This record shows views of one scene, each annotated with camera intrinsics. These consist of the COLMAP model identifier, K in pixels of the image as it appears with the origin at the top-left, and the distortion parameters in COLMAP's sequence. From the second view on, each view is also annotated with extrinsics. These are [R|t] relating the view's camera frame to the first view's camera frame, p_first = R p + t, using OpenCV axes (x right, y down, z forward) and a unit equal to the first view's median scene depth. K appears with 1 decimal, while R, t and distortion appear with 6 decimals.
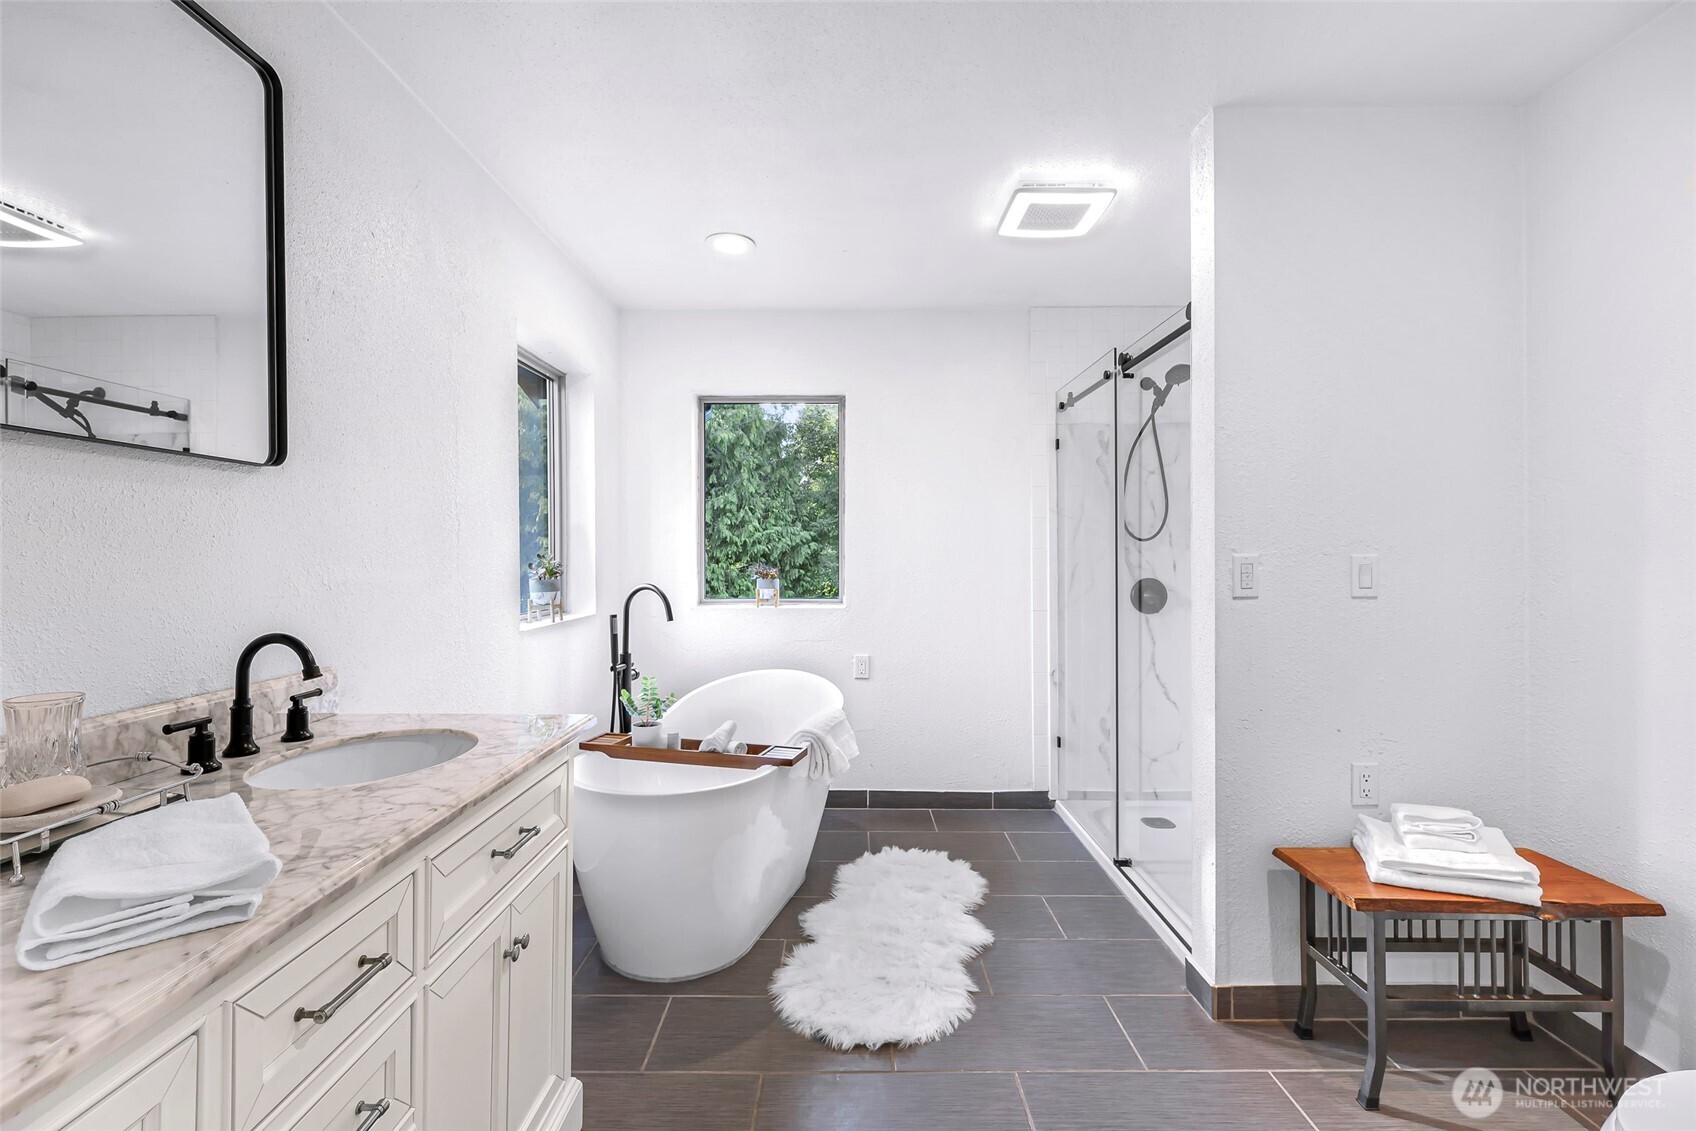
lens RADIAL K [[734.9, 0, 845.7], [0, 734.9, 555.8], [0, 0, 1]] dist [0.003373, 0.000271]
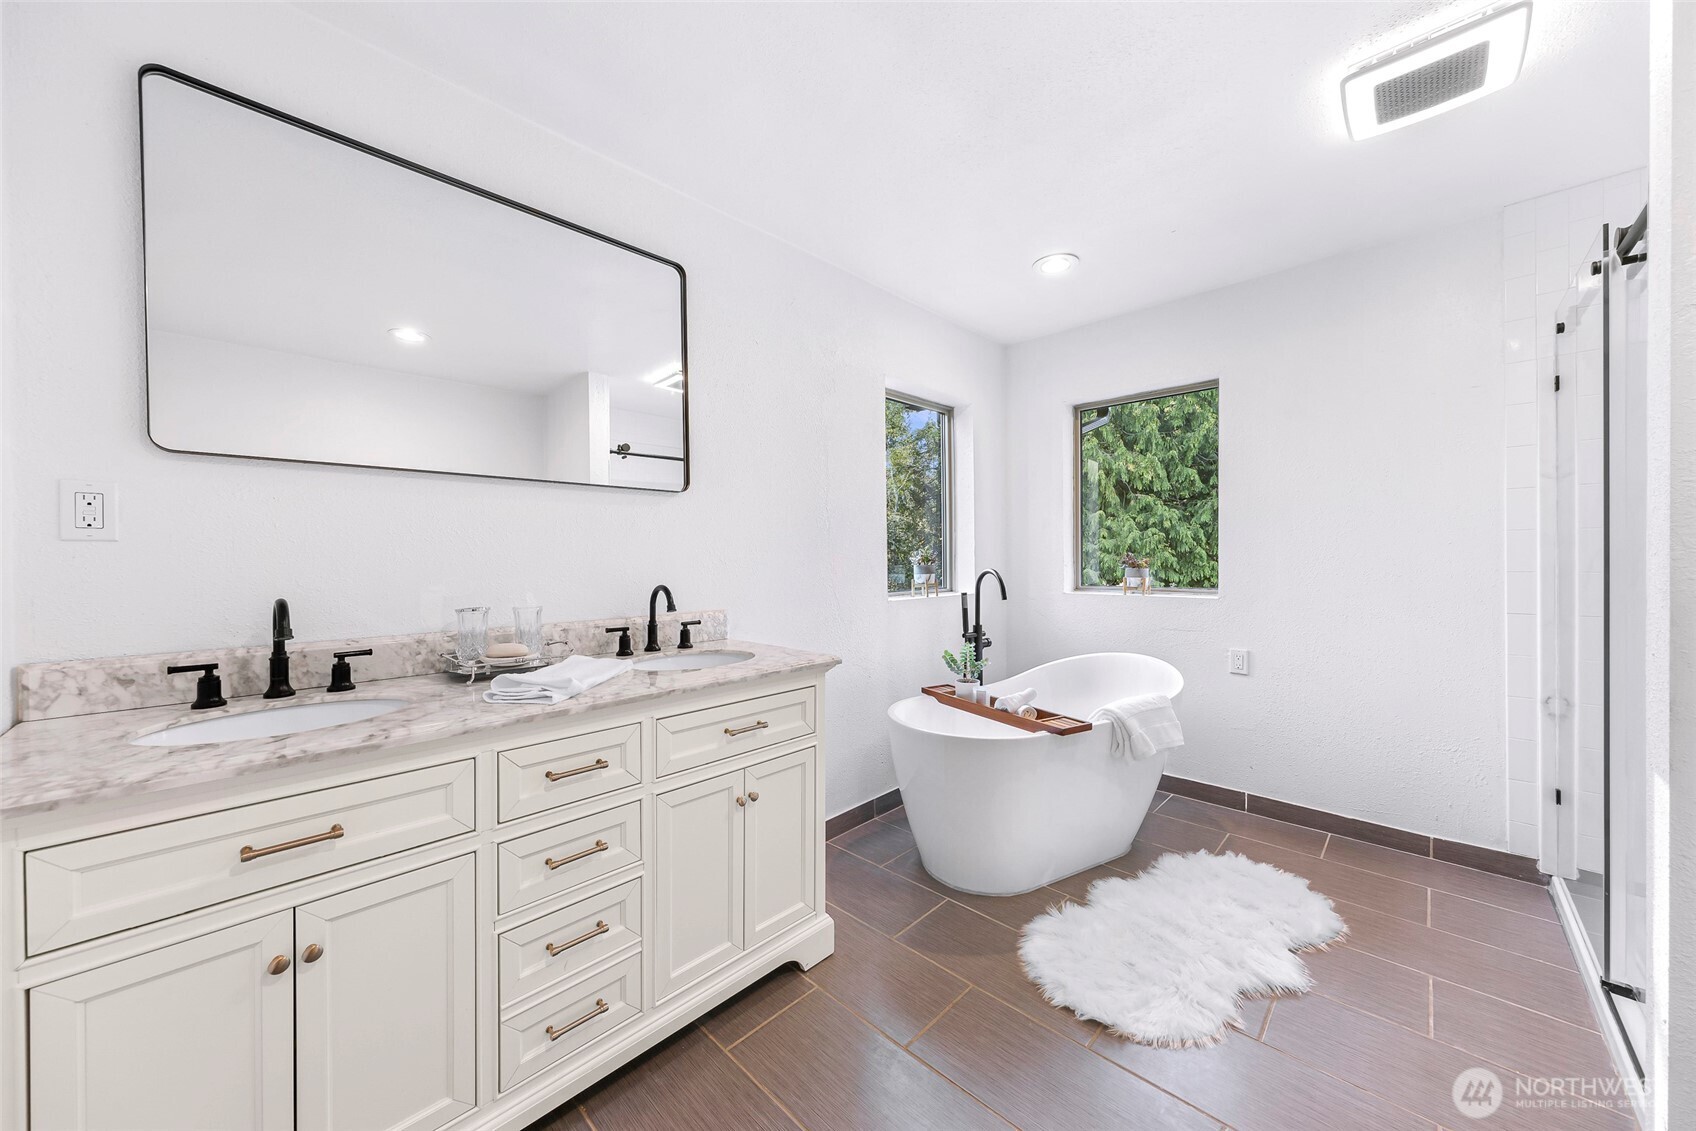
lens RADIAL K [[602.6, 0, 848.7], [0, 602.6, 564.5], [0, 0, 1]] dist [0.001758, 0.000293]
pose [[0.723864, 0.003624, -0.689933, 0.268848], [0.004890, 0.999934, 0.010383, 0.021626], [0.689925, -0.010890, 0.723799, 0.127669]]
